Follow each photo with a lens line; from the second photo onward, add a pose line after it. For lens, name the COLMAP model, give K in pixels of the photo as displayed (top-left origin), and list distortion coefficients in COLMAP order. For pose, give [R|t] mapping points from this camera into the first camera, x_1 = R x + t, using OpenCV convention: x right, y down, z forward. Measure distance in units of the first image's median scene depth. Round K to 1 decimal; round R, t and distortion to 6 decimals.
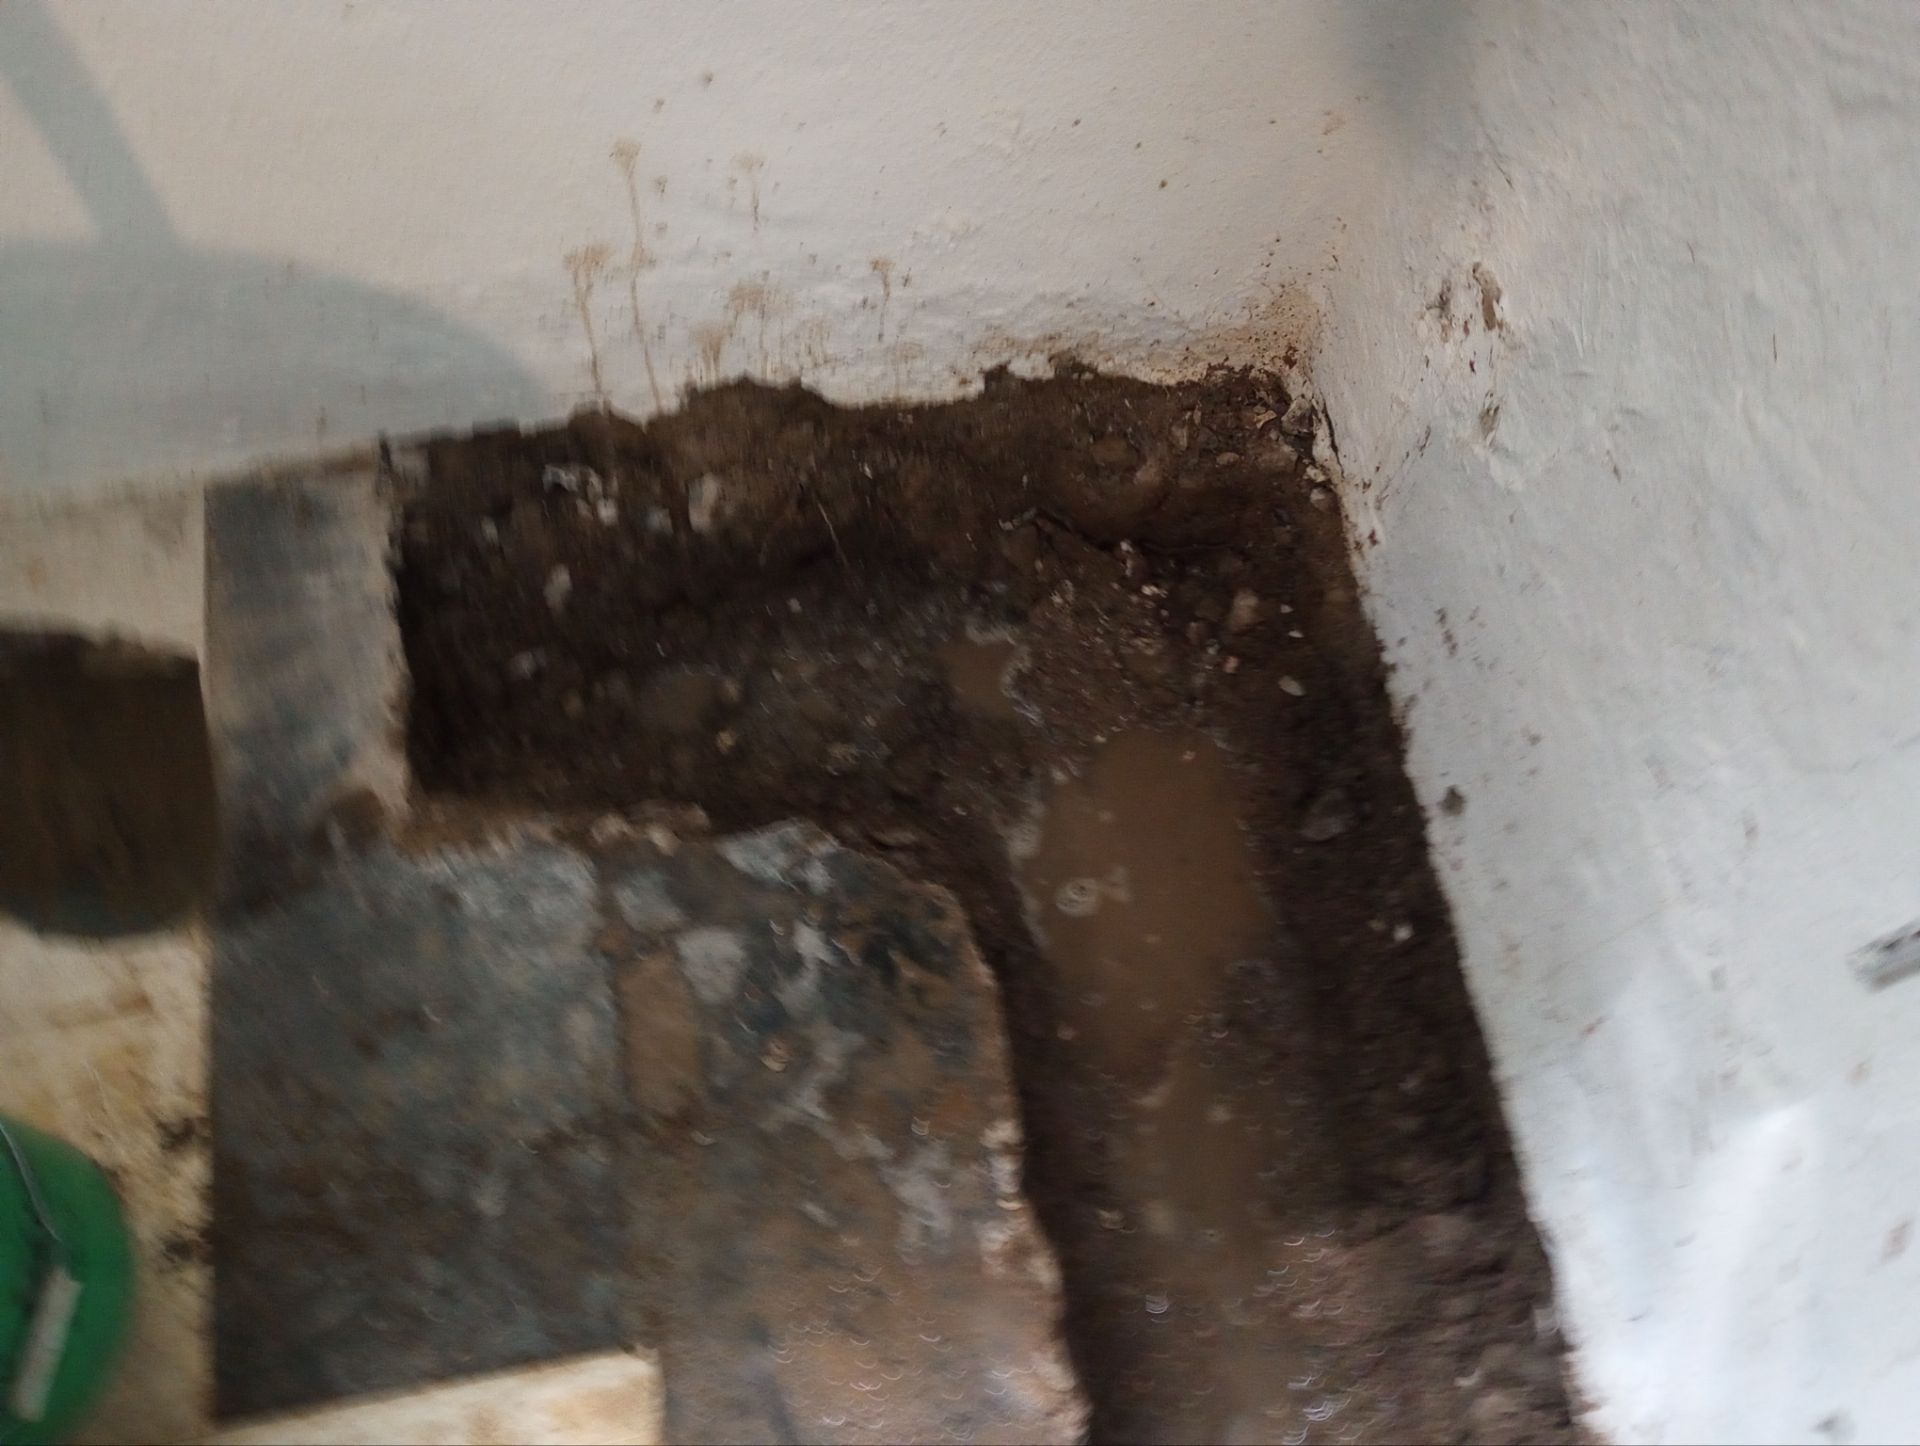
lens RADIAL K [[1595.1, 0, 960.0], [0, 1595.1, 723.0], [0, 0, 1]] dist [0.080498, -0.106385]
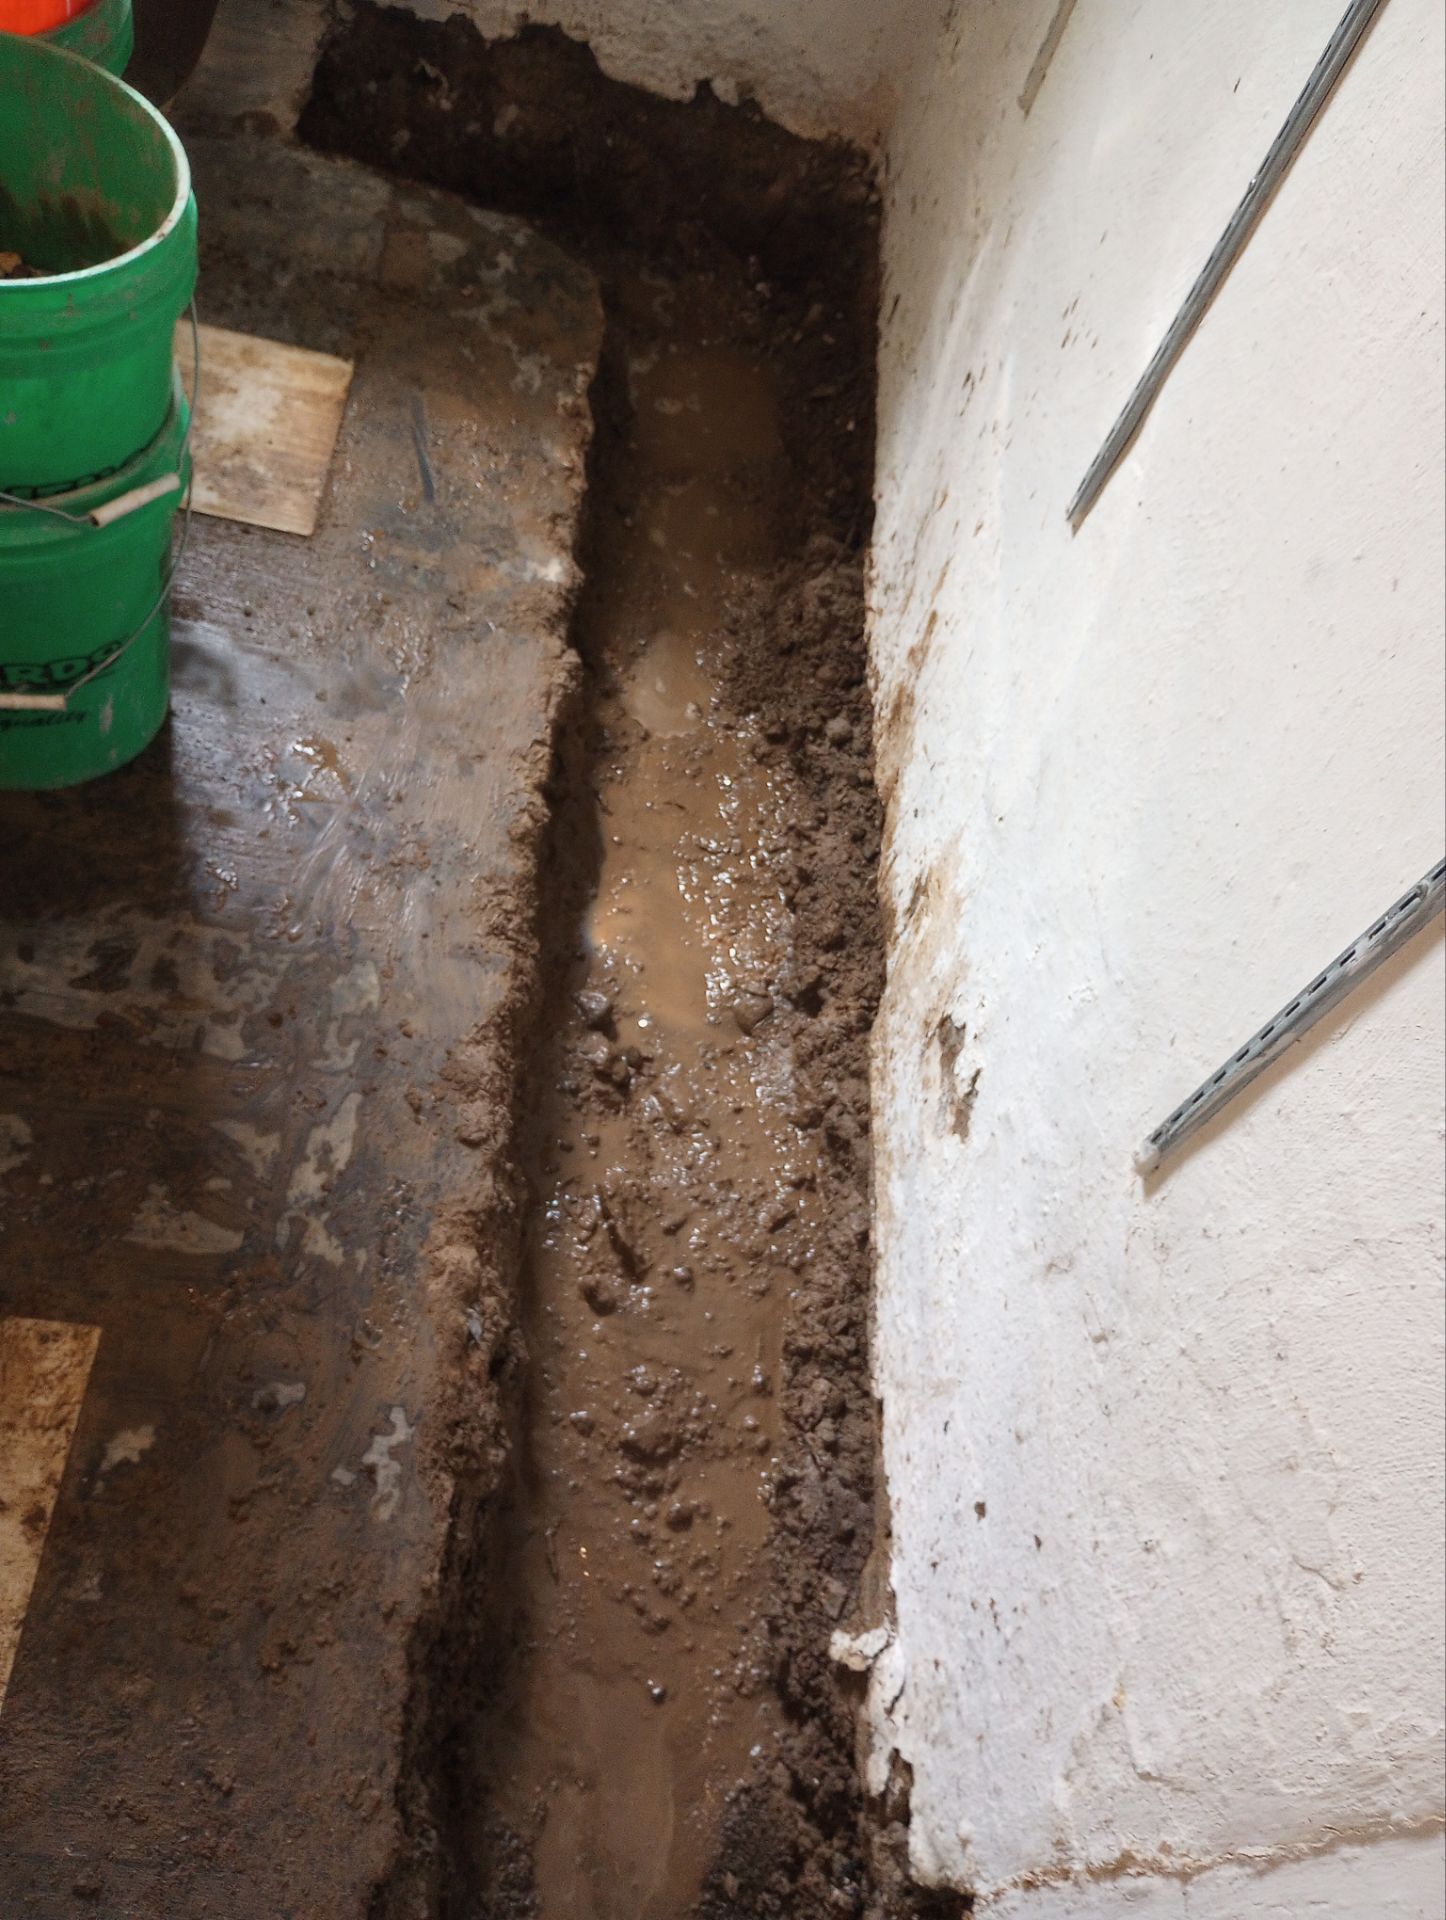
lens RADIAL K [[1595.1, 0, 723.0], [0, 1595.1, 960.0], [0, 0, 1]] dist [0.080498, -0.106385]
pose [[0.958762, 0.281011, 0.042514, 0.220992], [-0.266621, 0.941117, -0.207875, 0.957064], [-0.098426, 0.187967, 0.977231, -0.451507]]
